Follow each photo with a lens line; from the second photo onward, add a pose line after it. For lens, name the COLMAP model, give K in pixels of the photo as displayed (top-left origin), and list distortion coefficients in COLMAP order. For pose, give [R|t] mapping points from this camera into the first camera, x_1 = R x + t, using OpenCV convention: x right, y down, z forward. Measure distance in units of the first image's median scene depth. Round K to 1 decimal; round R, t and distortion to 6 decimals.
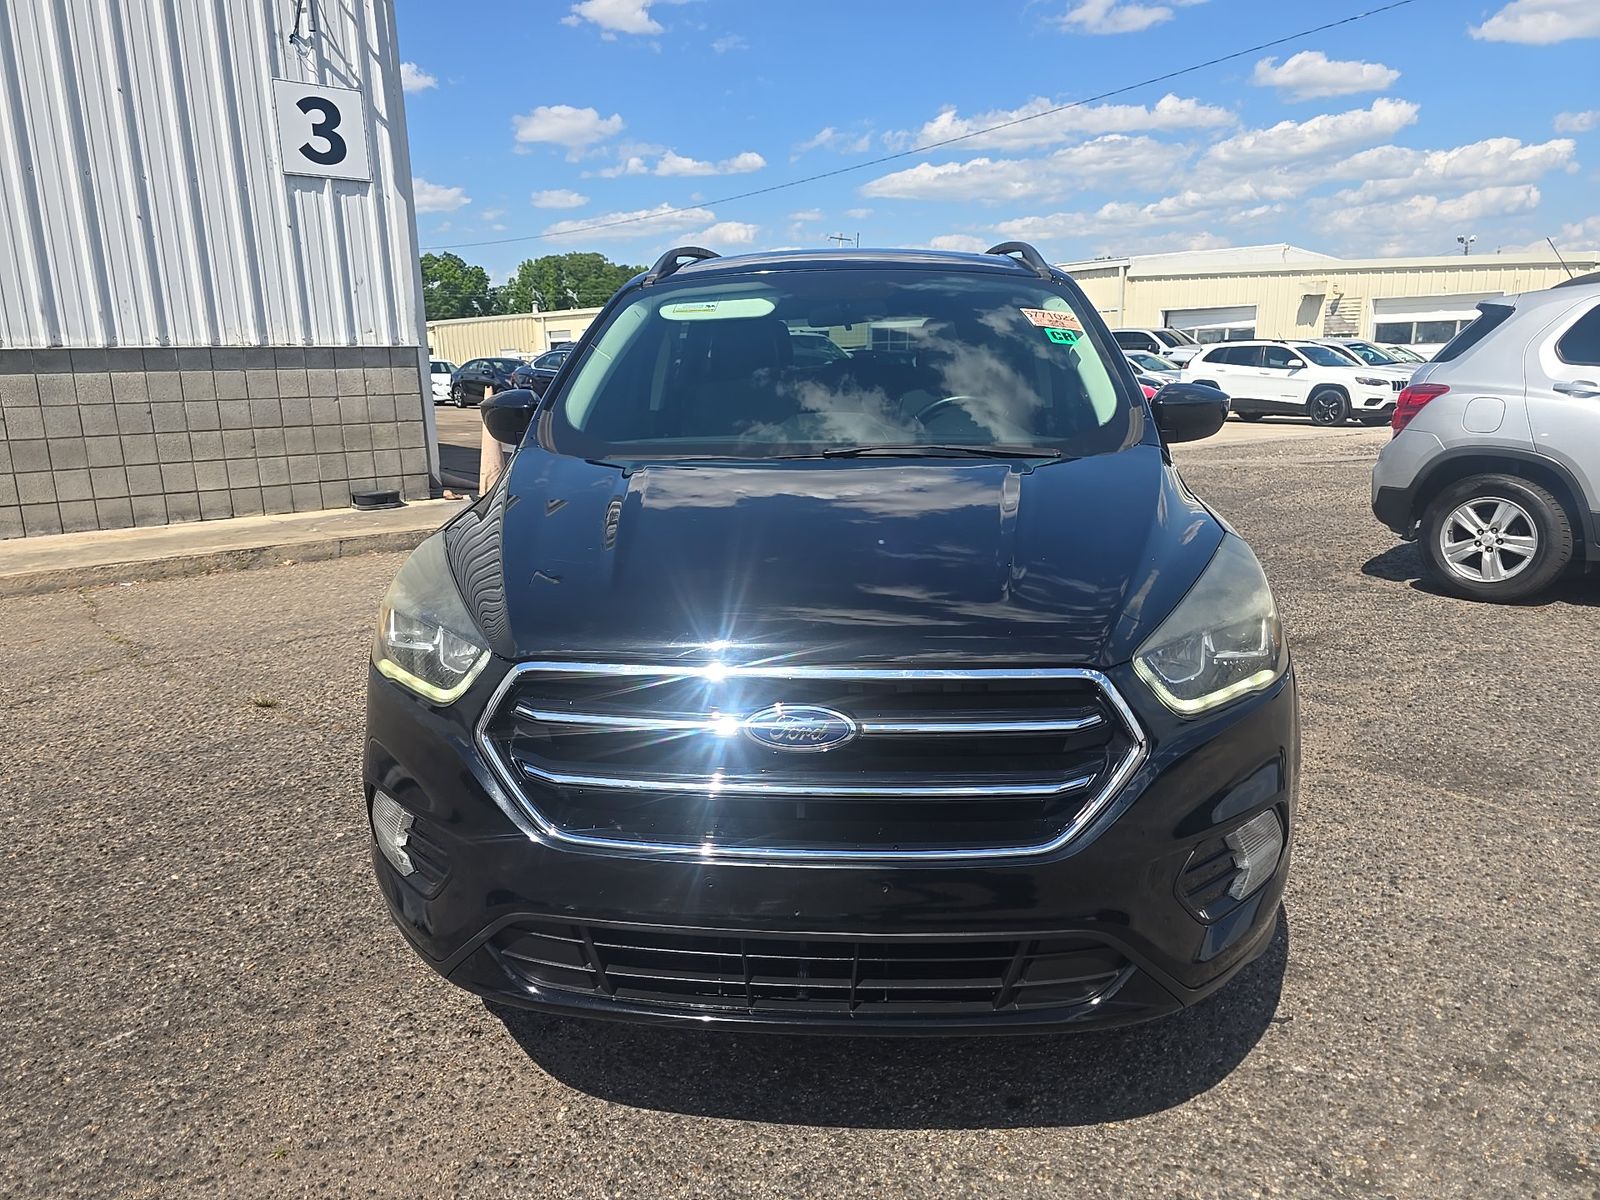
lens RADIAL K [[1061.5, 0, 808.4], [0, 1061.5, 605.5], [0, 0, 1]] dist [0.009265, -0.013579]
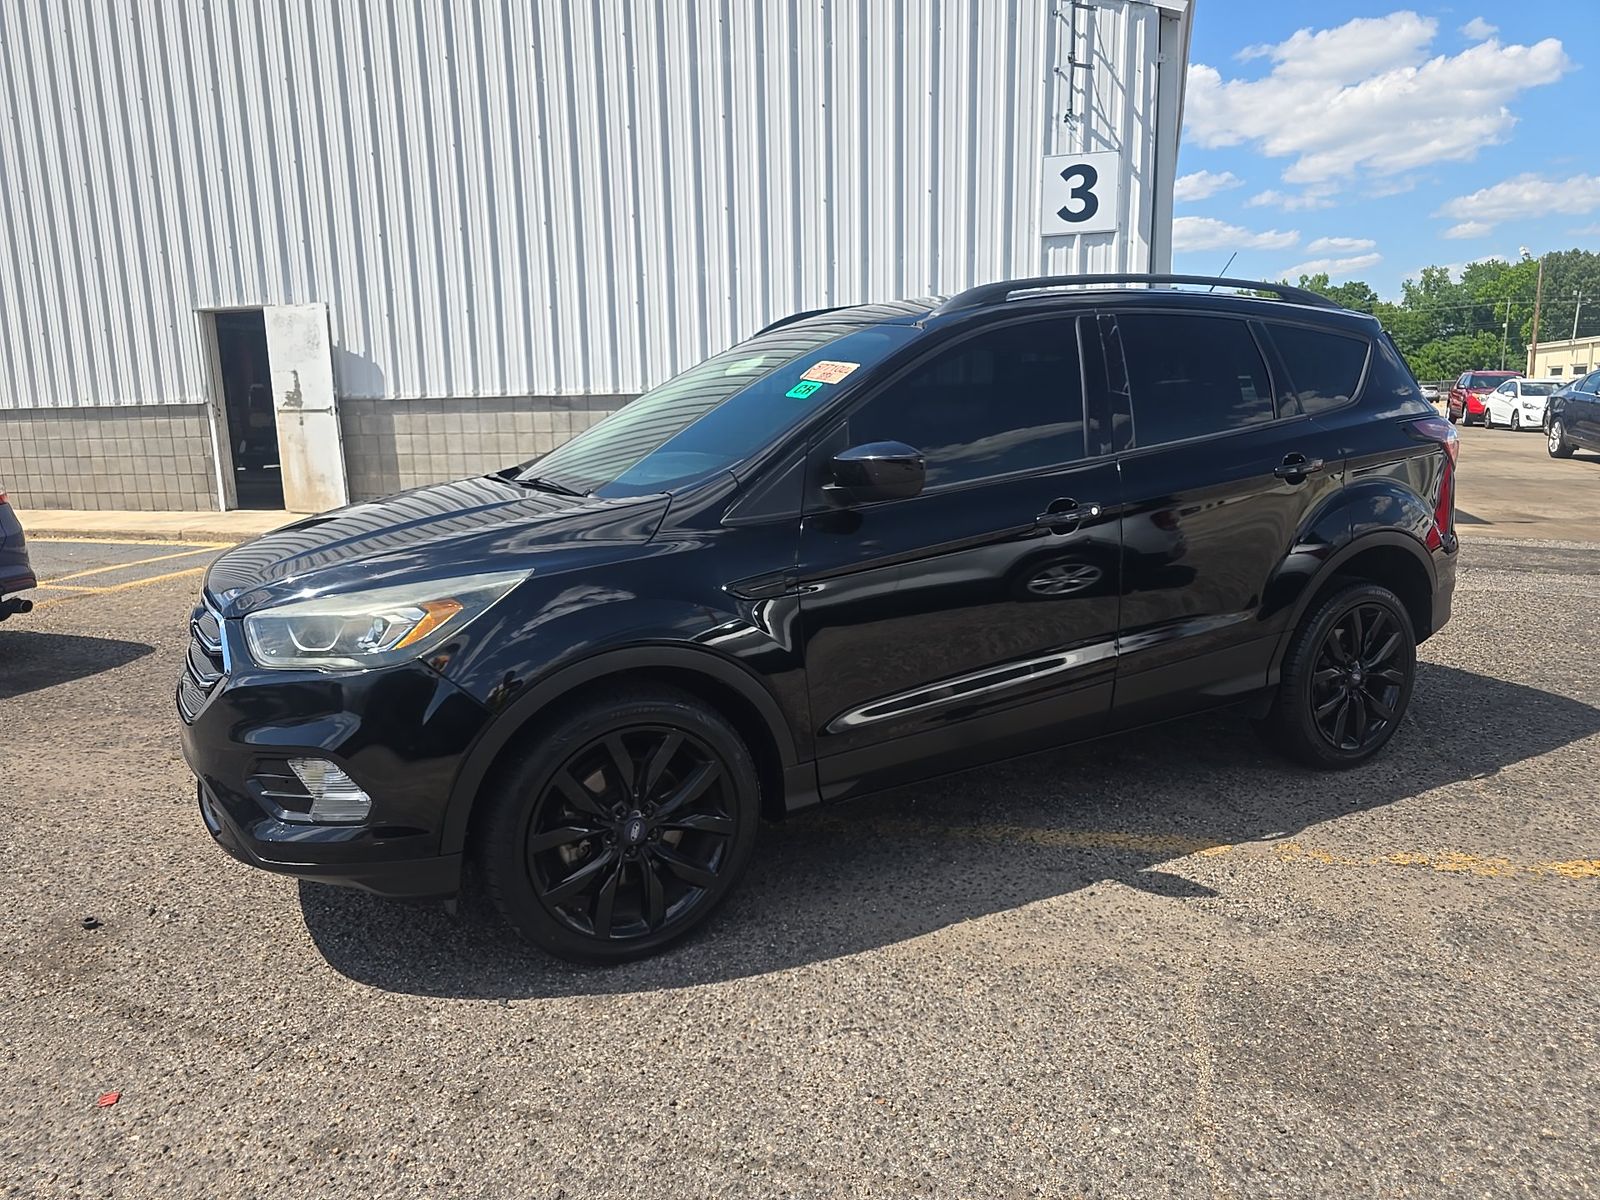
lens RADIAL K [[1061.5, 0, 812.4], [0, 1061.5, 598.7], [0, 0, 1]] dist [0.009265, -0.013579]
pose [[0.566263, 0.158079, -0.808923, 0.891627], [-0.178639, 0.981646, 0.066782, -0.098856], [0.804633, 0.106689, 0.584109, 0.341493]]
